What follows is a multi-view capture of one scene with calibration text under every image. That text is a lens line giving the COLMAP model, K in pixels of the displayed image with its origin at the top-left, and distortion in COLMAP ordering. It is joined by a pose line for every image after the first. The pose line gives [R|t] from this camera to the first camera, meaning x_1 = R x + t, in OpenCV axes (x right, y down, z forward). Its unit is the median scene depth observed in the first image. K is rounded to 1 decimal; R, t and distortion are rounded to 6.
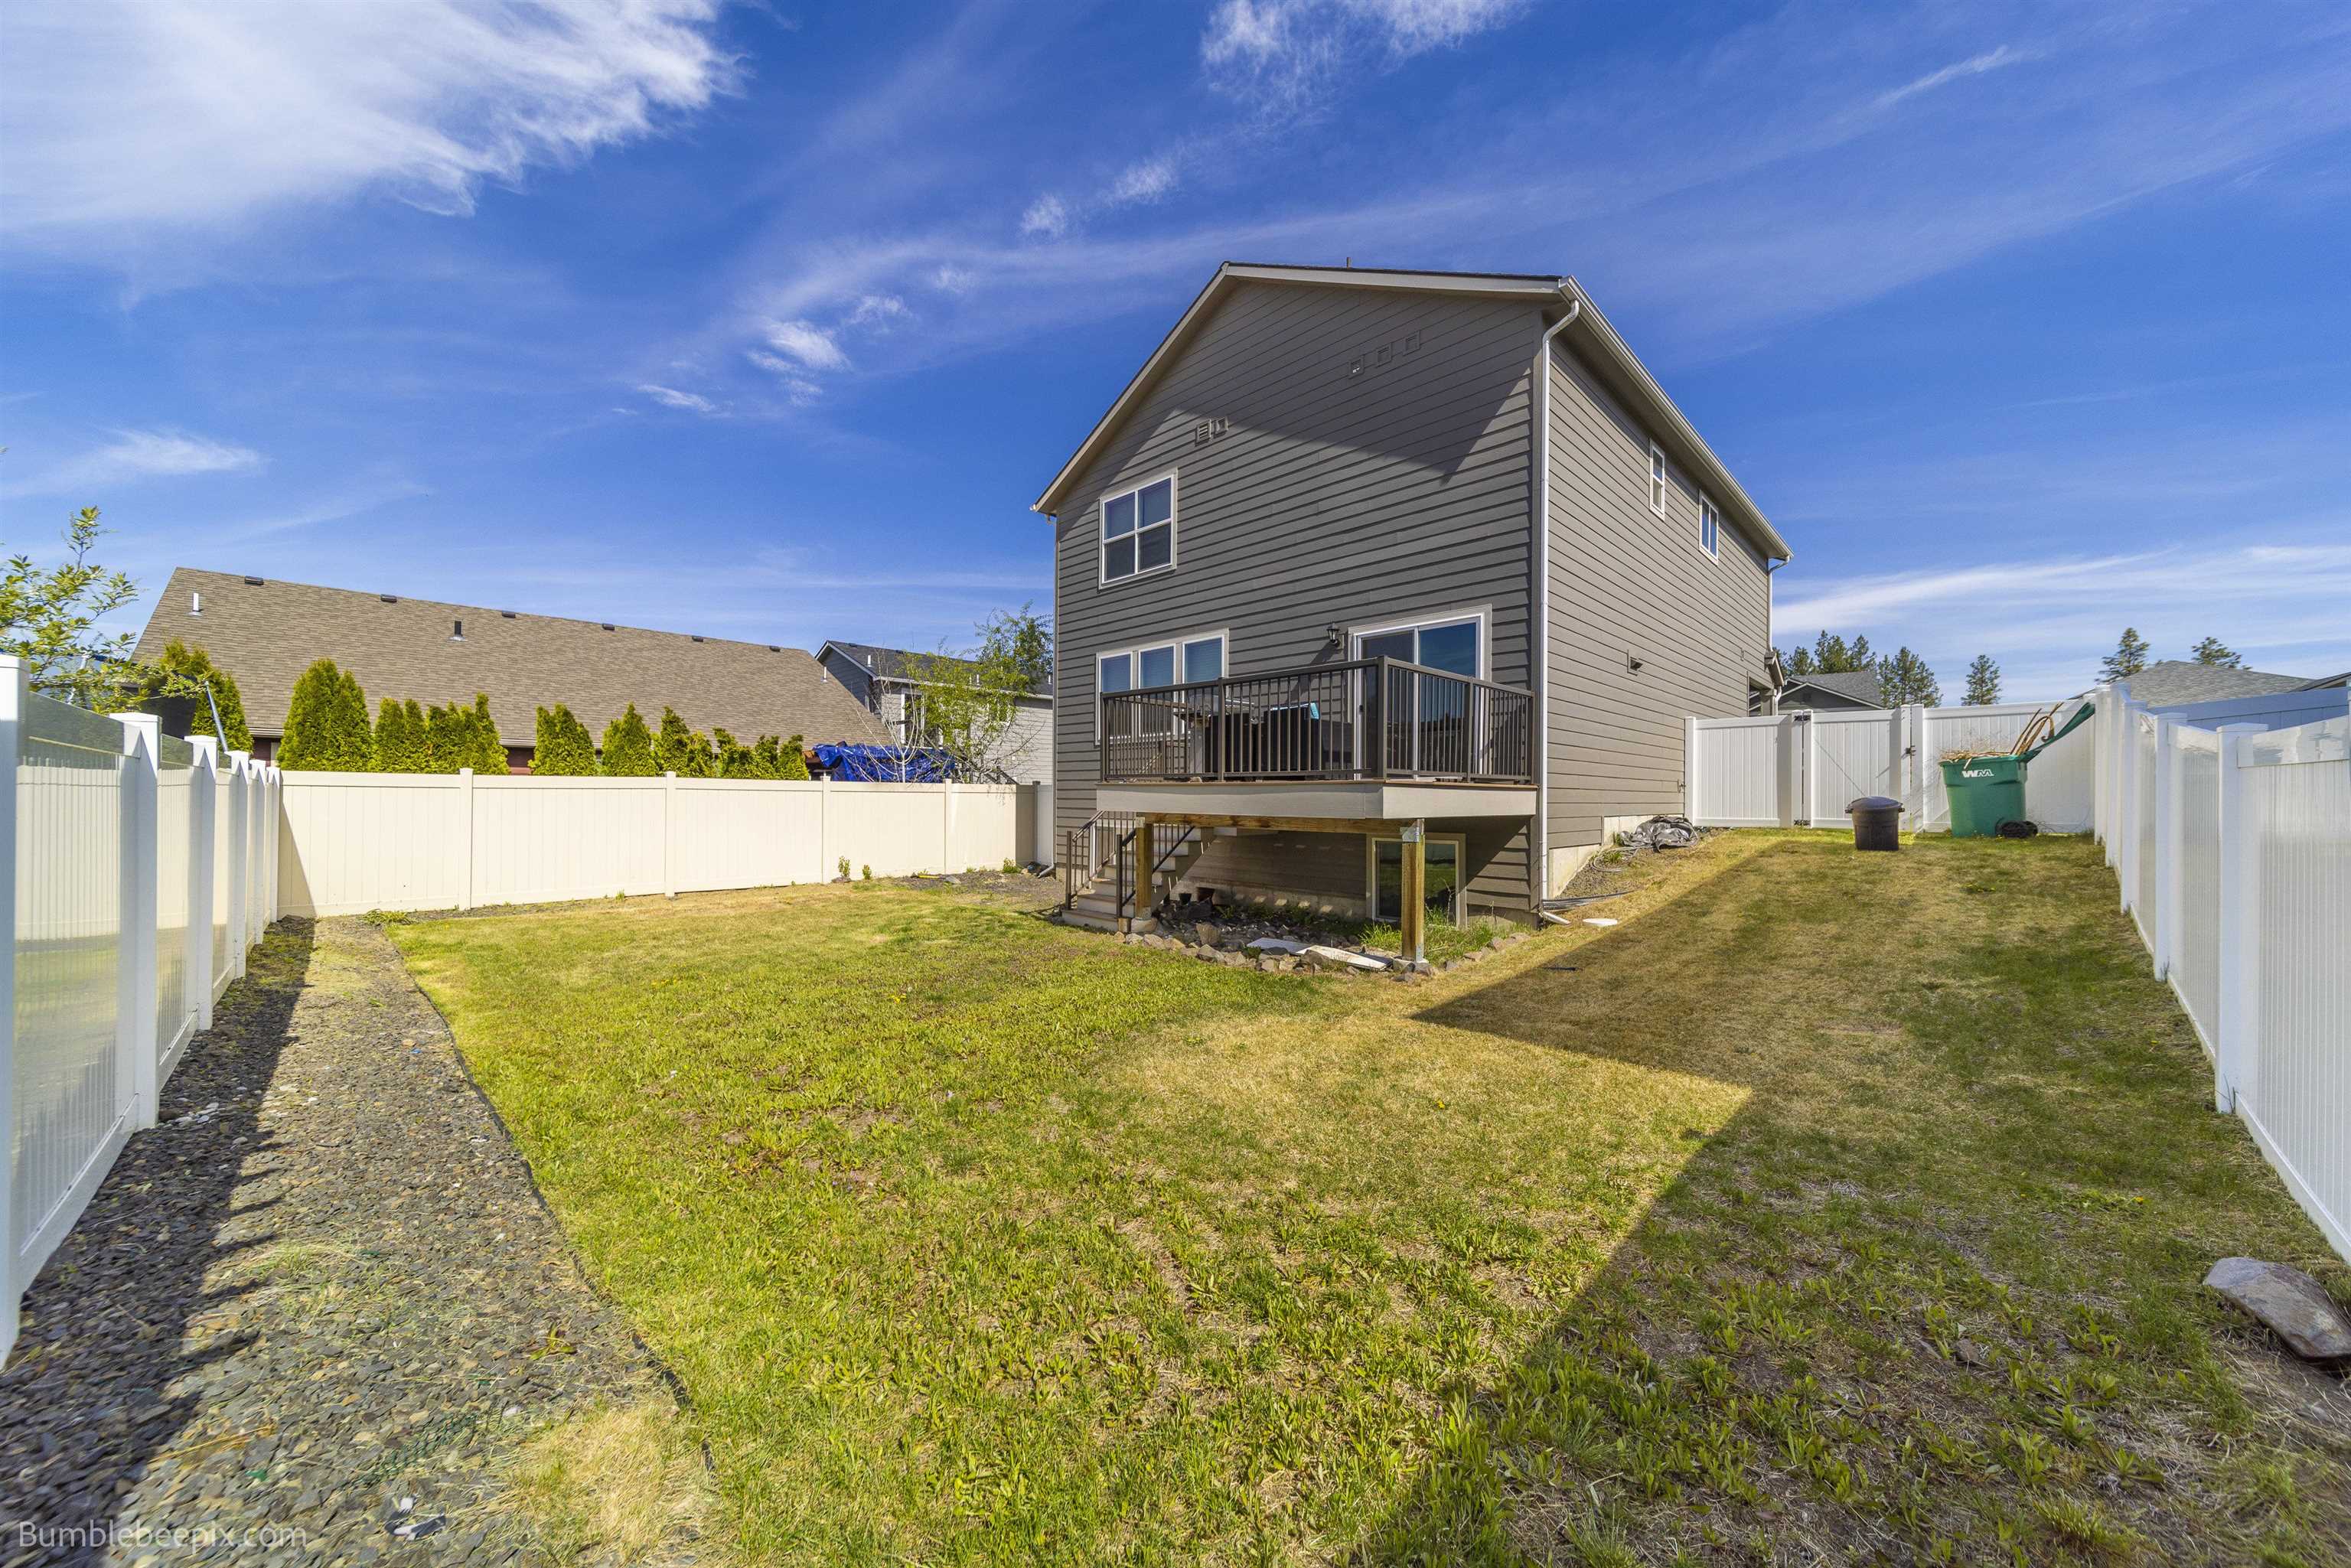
lens RADIAL K [[811.7, 0, 1185.3], [0, 811.7, 792.1], [0, 0, 1]] dist [0.010322, -0.000399]
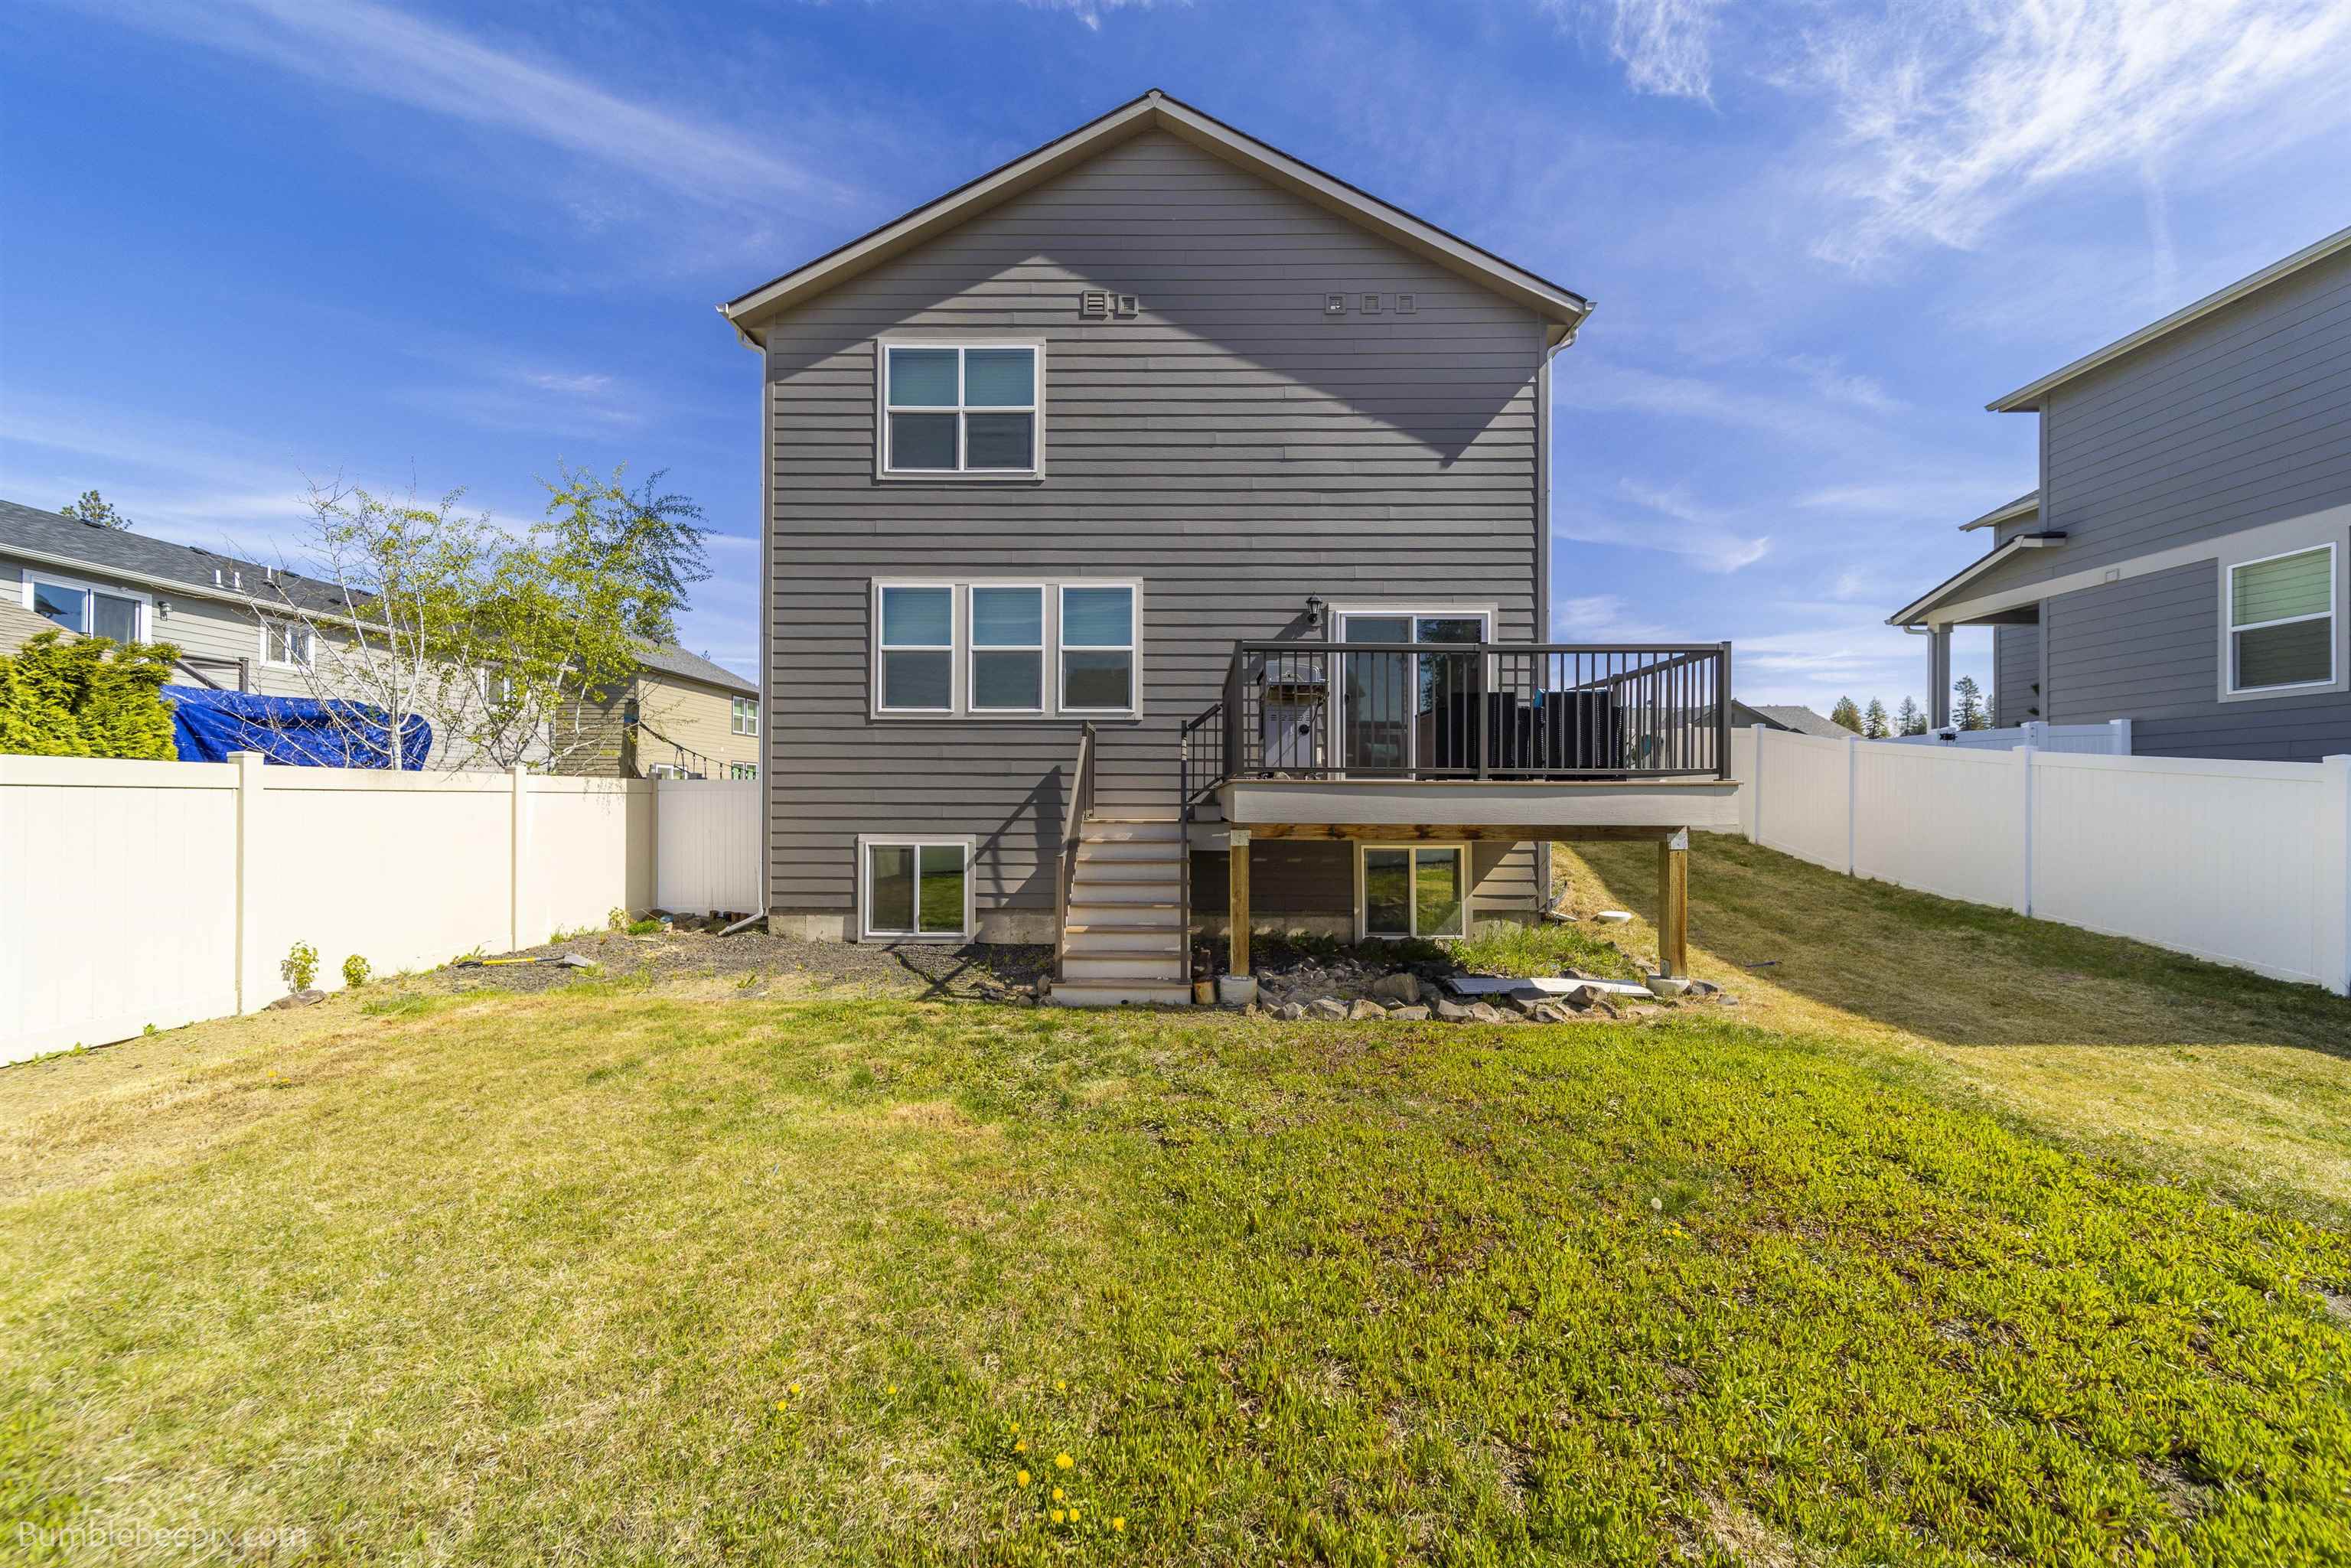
lens RADIAL K [[811.7, 0, 1176.8], [0, 811.7, 794.5], [0, 0, 1]] dist [0.010322, -0.000399]
pose [[0.720211, -0.000078, 0.693755, -0.506483], [-0.002308, 0.999994, 0.002507, -0.000899], [-0.693752, -0.003407, 0.720206, 0.482960]]
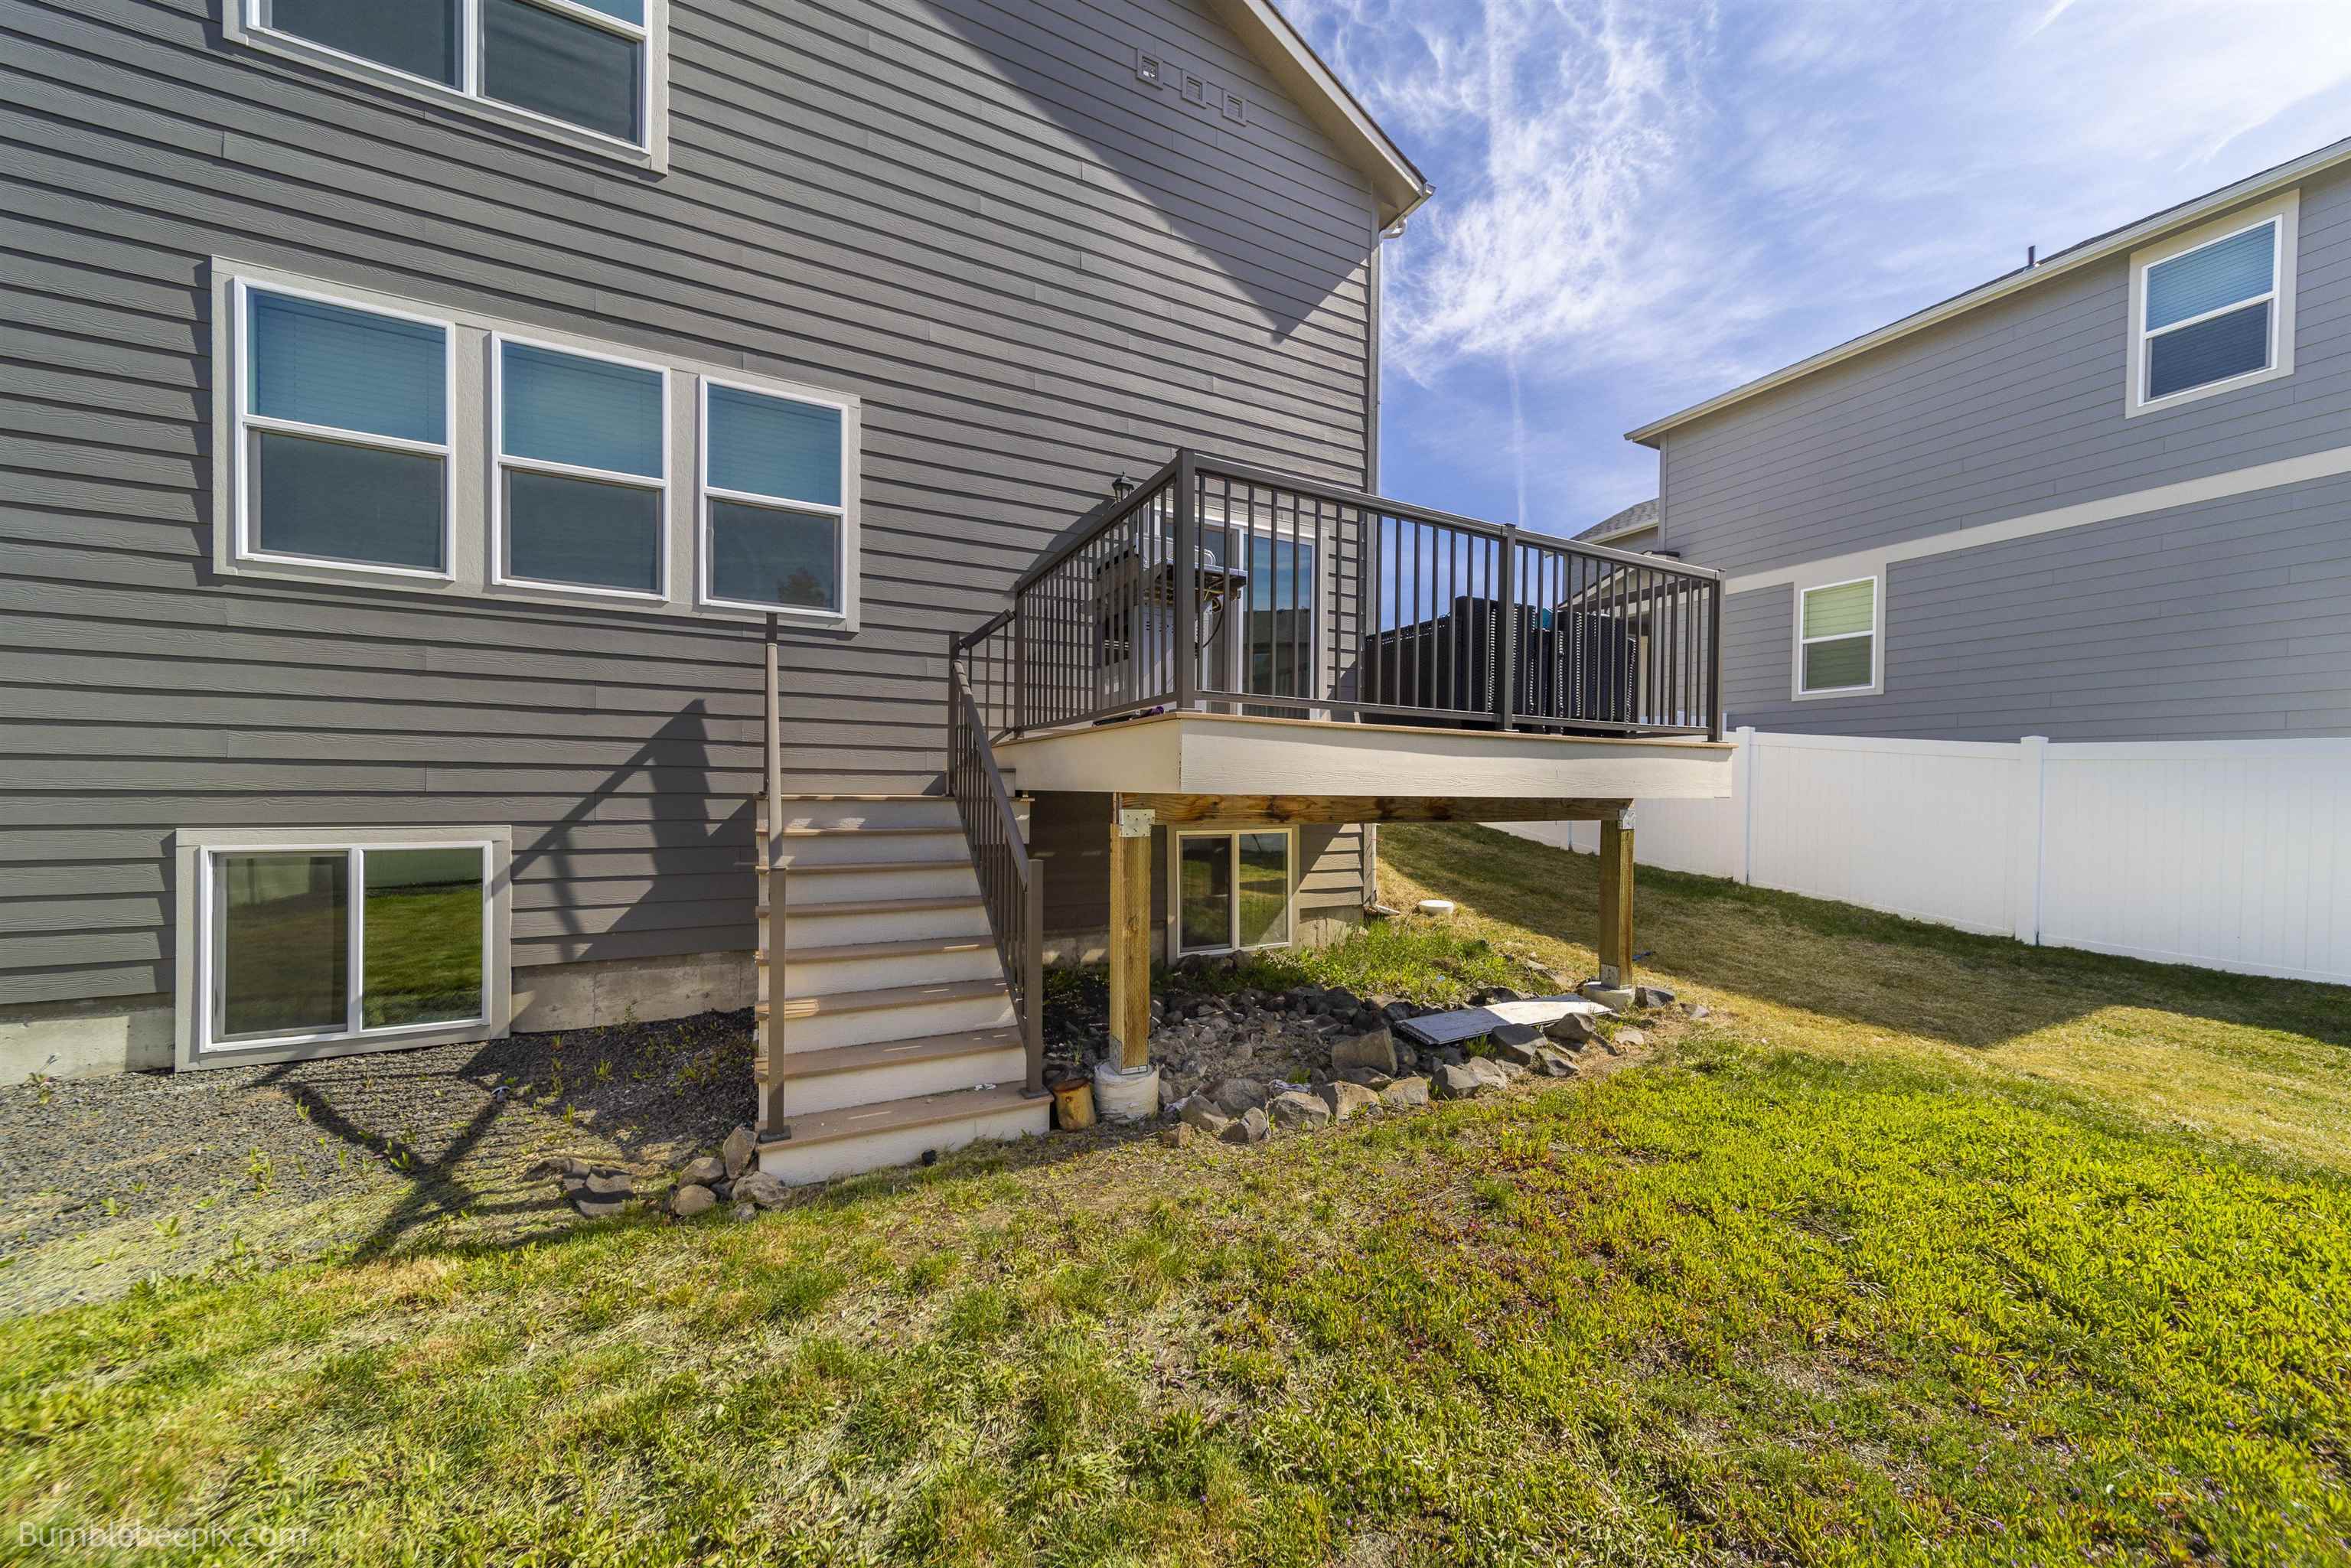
lens RADIAL K [[811.7, 0, 1174.7], [0, 811.7, 795.1], [0, 0, 1]] dist [0.010322, -0.000399]
pose [[0.319813, -0.012661, 0.947396, -0.371171], [-0.013182, 0.999754, 0.017811, 0.015018], [-0.947389, -0.018185, 0.319568, 0.762769]]
